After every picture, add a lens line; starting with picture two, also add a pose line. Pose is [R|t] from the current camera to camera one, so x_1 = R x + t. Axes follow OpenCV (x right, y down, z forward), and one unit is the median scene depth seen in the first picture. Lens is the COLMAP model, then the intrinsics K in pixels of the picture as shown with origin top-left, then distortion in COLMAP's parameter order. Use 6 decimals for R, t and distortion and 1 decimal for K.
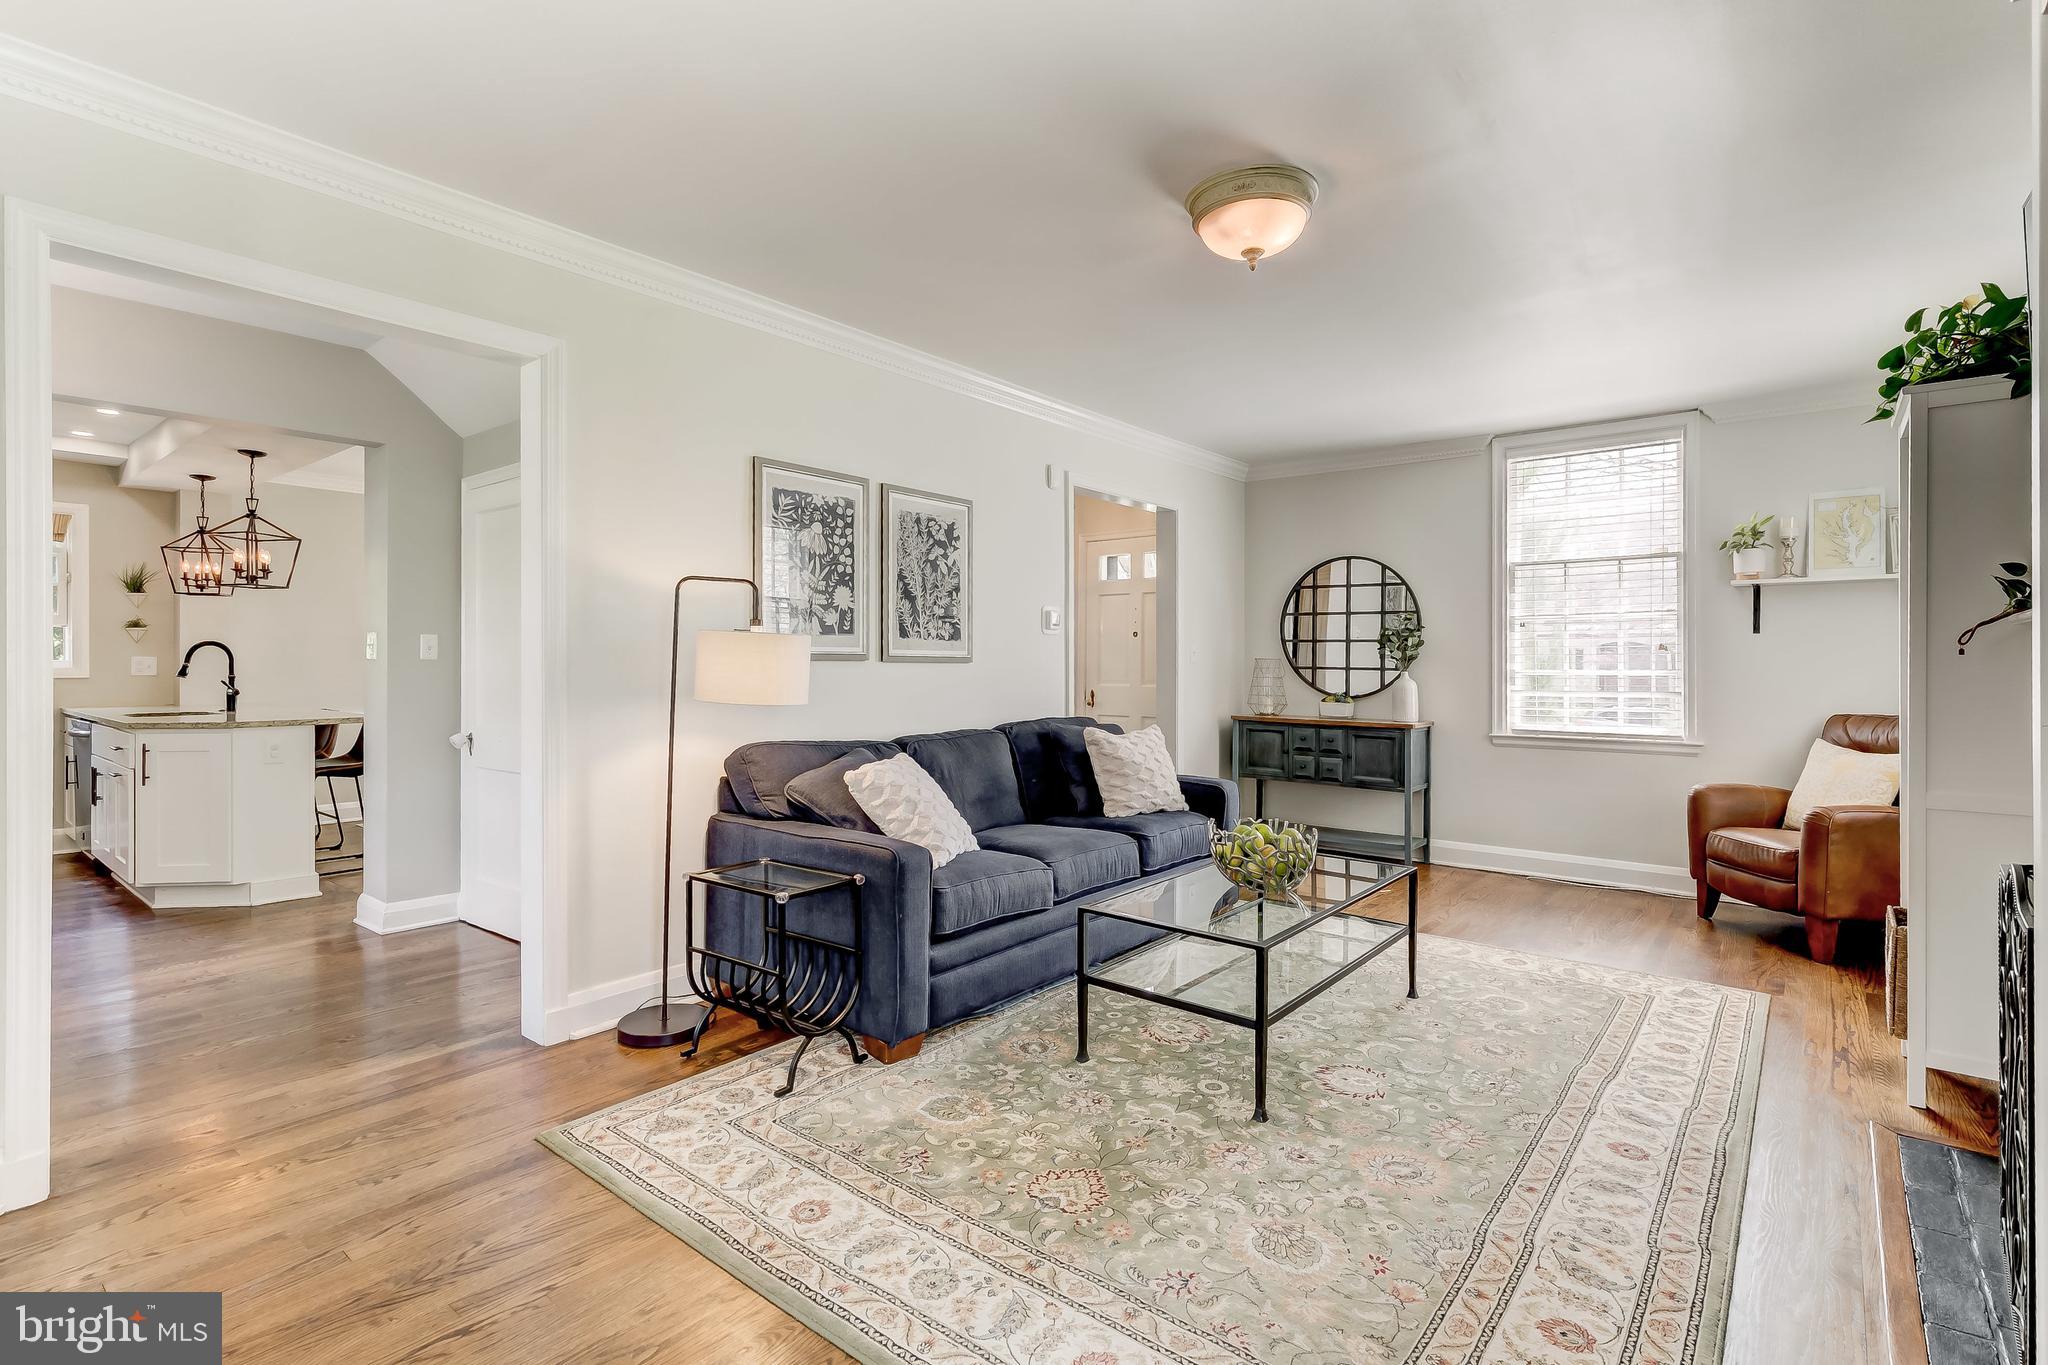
lens RADIAL K [[960.0, 0, 1027.9], [0, 960.0, 657.7], [0, 0, 1]] dist [0.009416, 0.000146]
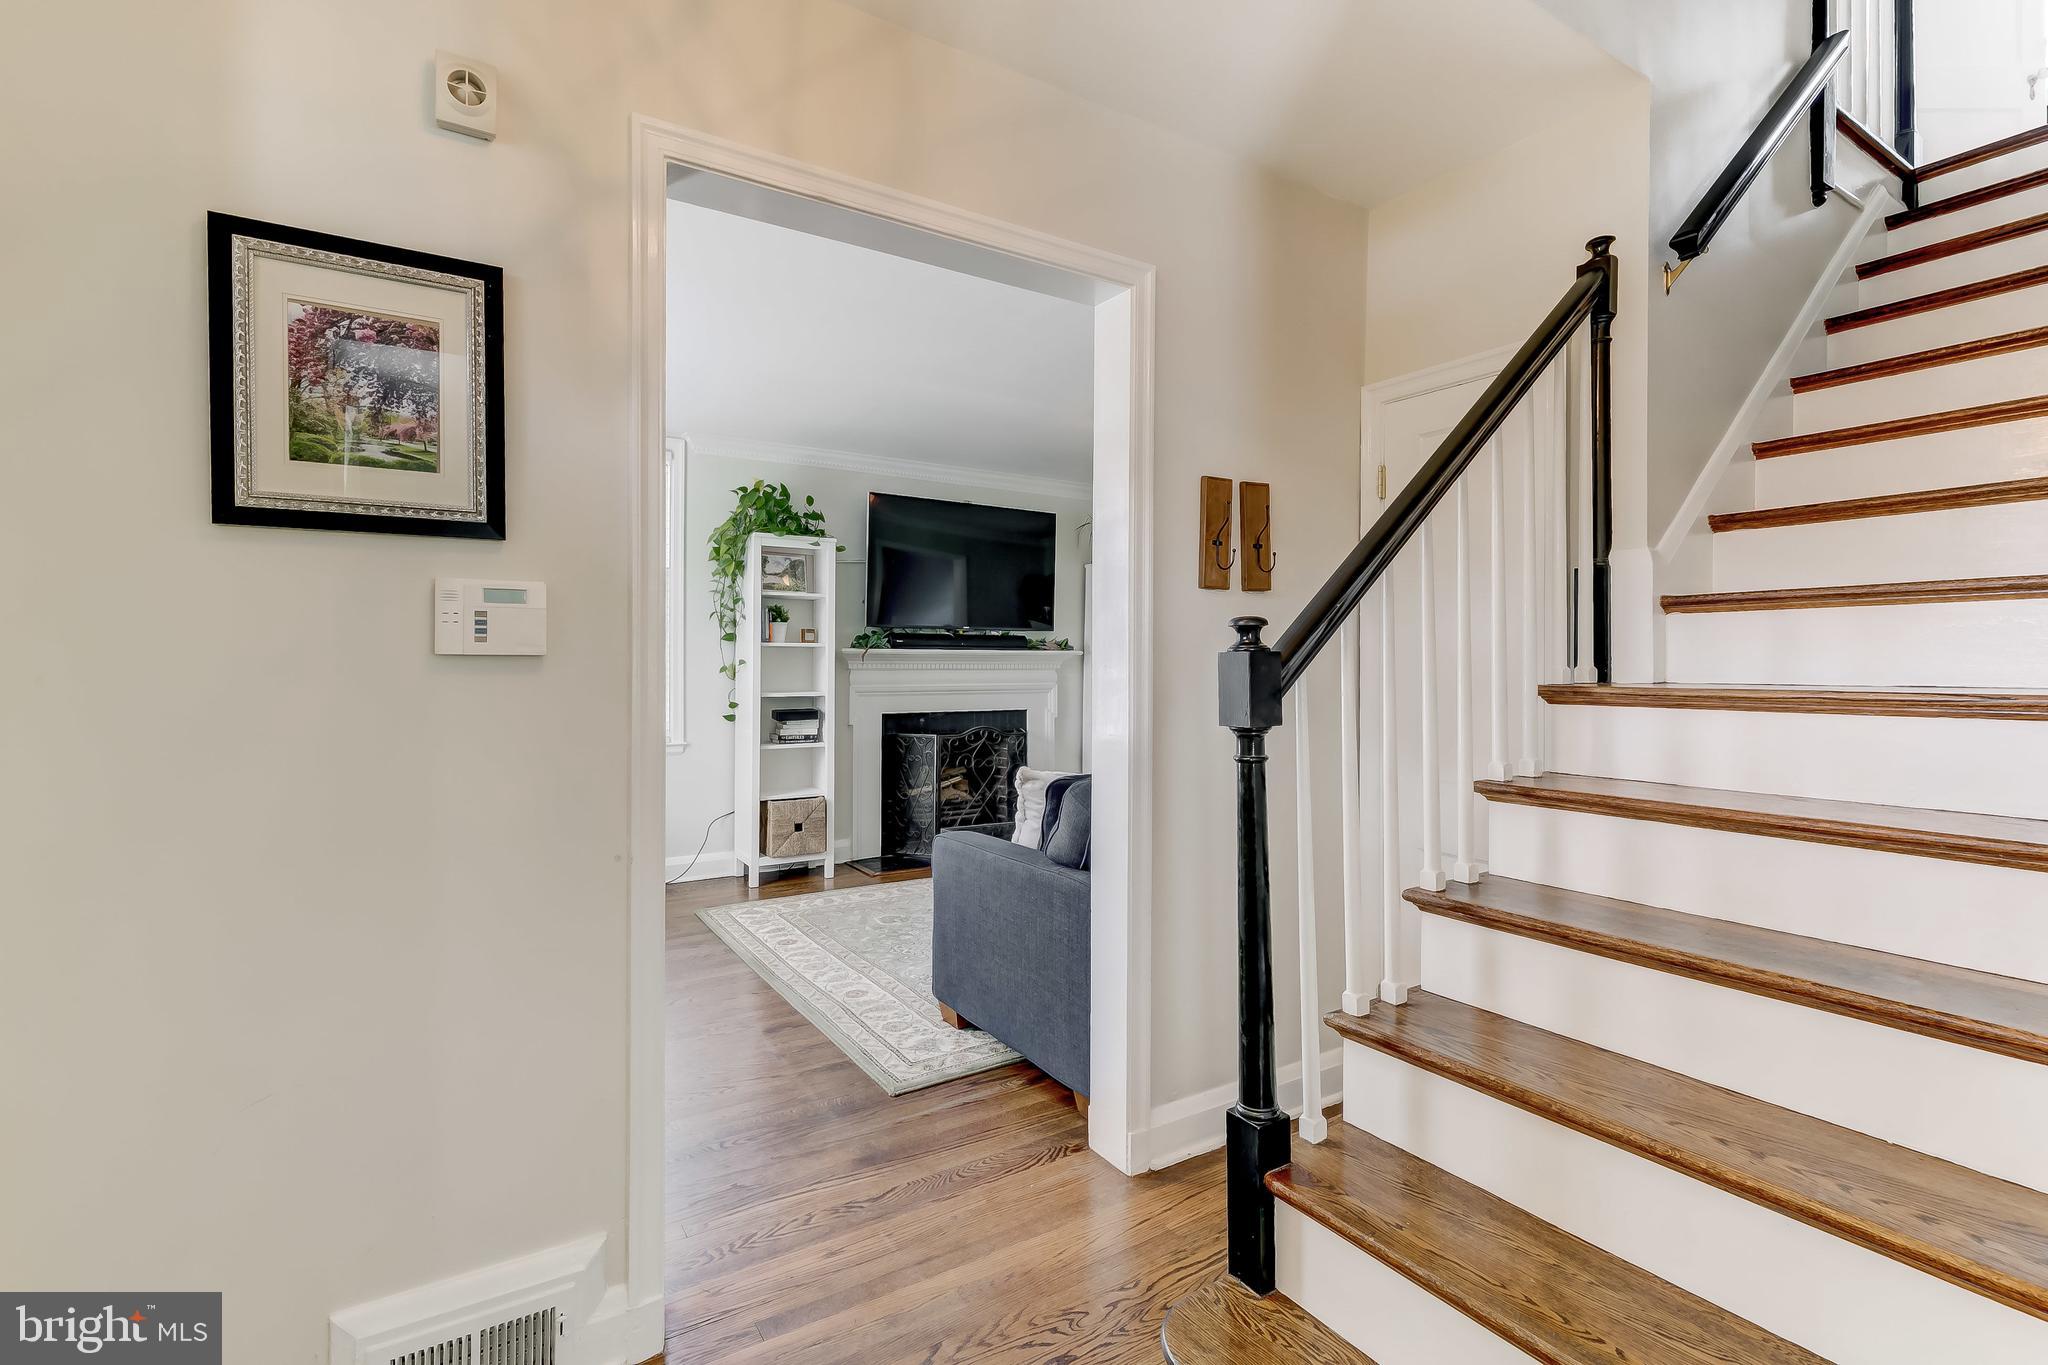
lens RADIAL K [[960.0, 0, 1027.9], [0, 960.0, 657.7], [0, 0, 1]] dist [0.009416, 0.000146]
pose [[0.949871, -0.000530, -0.312641, 0.373784], [0.001245, 0.999997, 0.002087, -0.008995], [0.312639, -0.002372, 0.949869, -0.315287]]
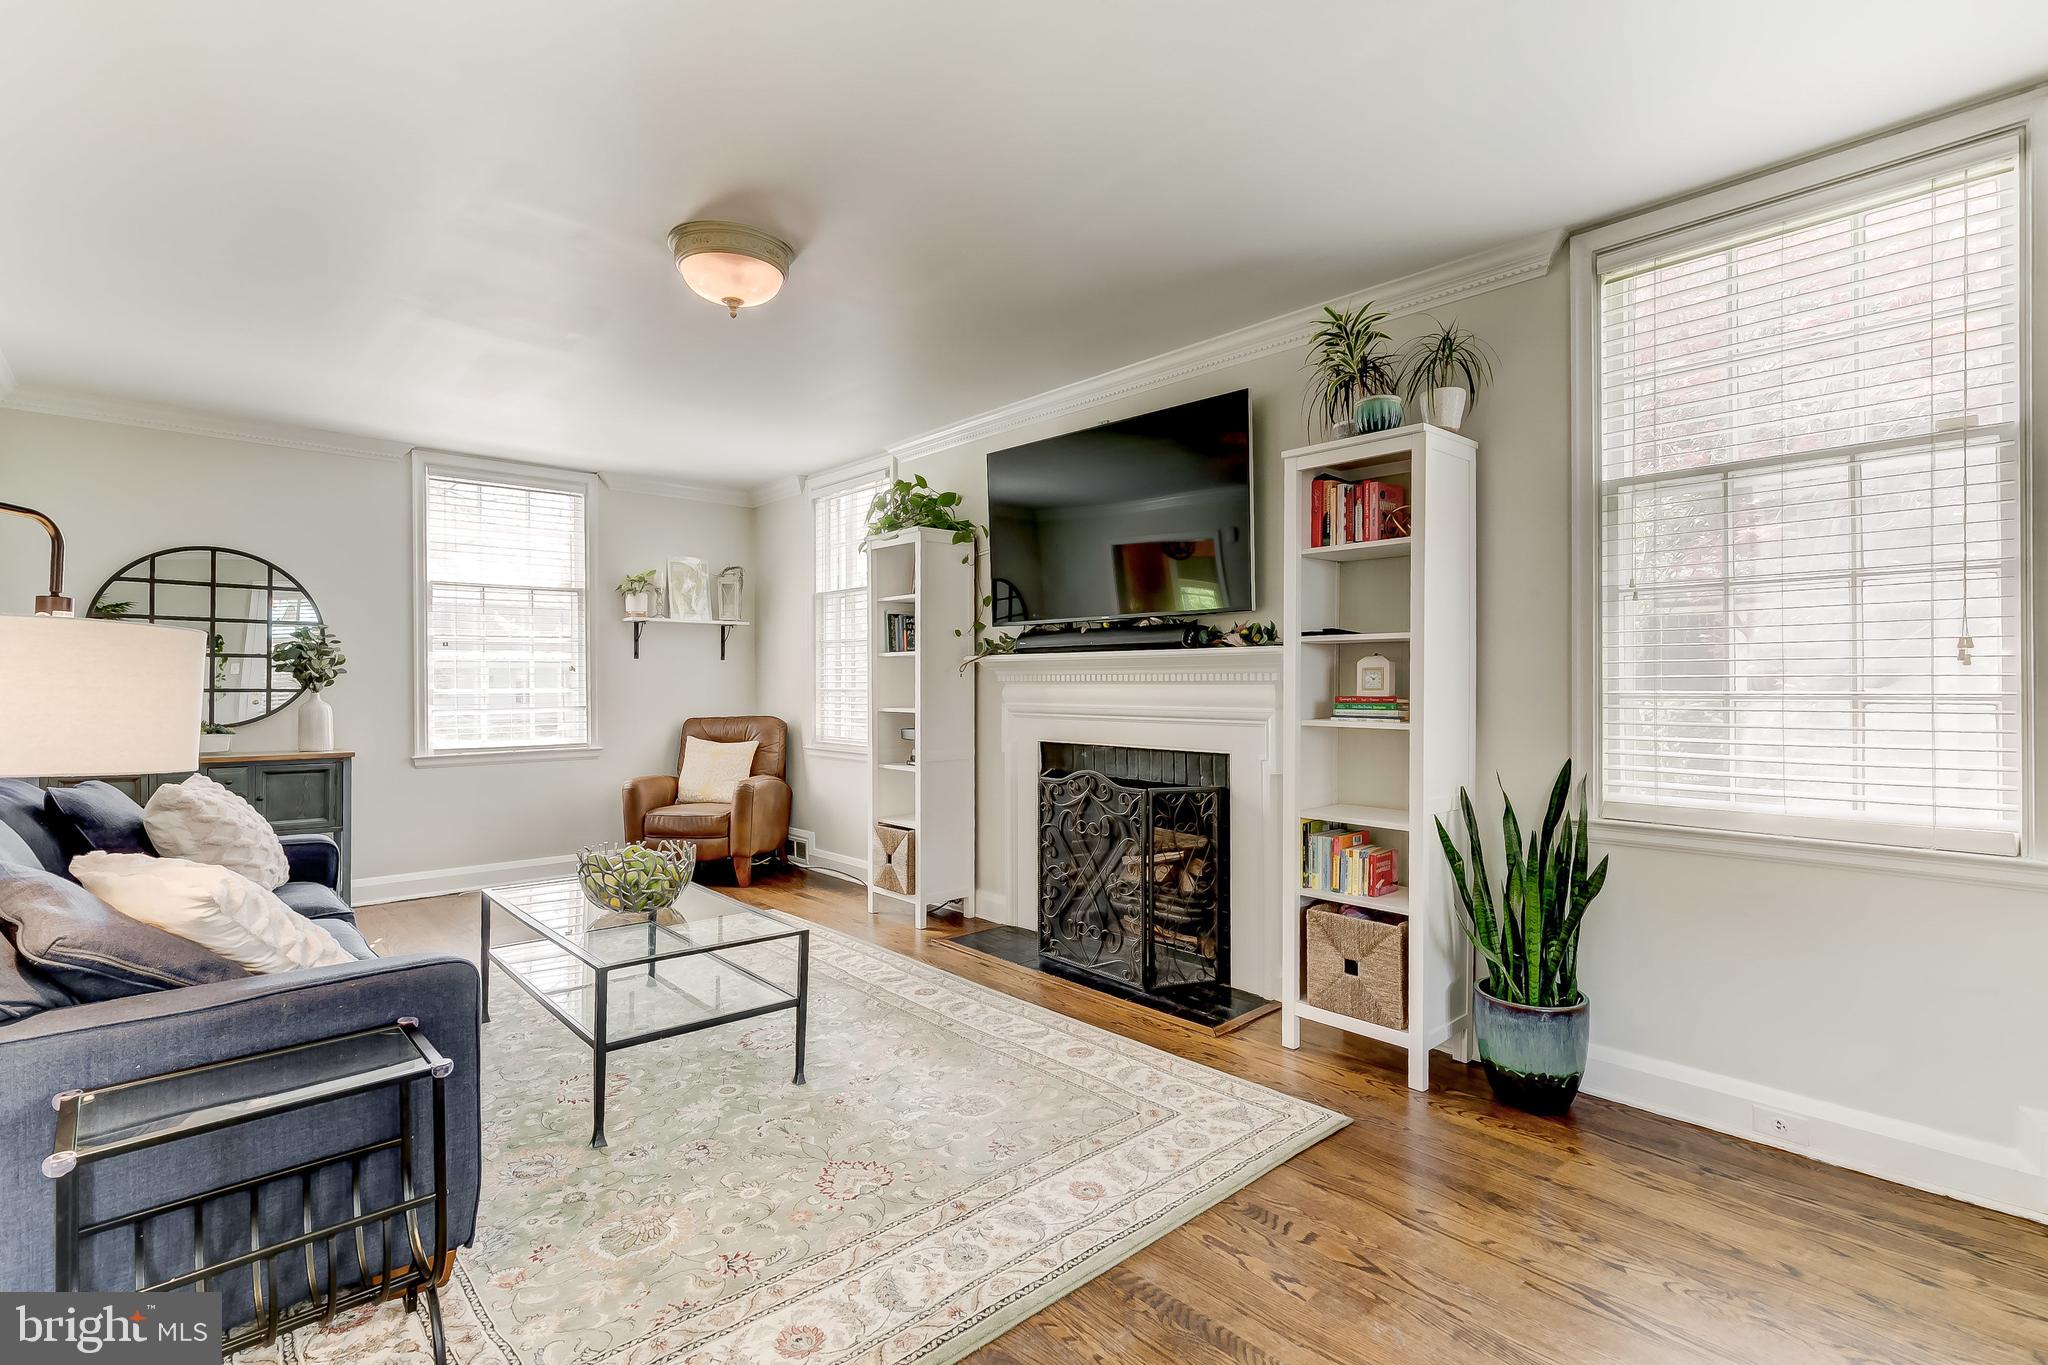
lens RADIAL K [[960.0, 0, 1027.9], [0, 960.0, 657.7], [0, 0, 1]] dist [0.009416, 0.000146]
pose [[0.155938, 0.020612, 0.987552, -0.440502], [-0.002182, 0.999787, -0.020523, -0.001003], [-0.987764, 0.001046, 0.155949, 0.285848]]
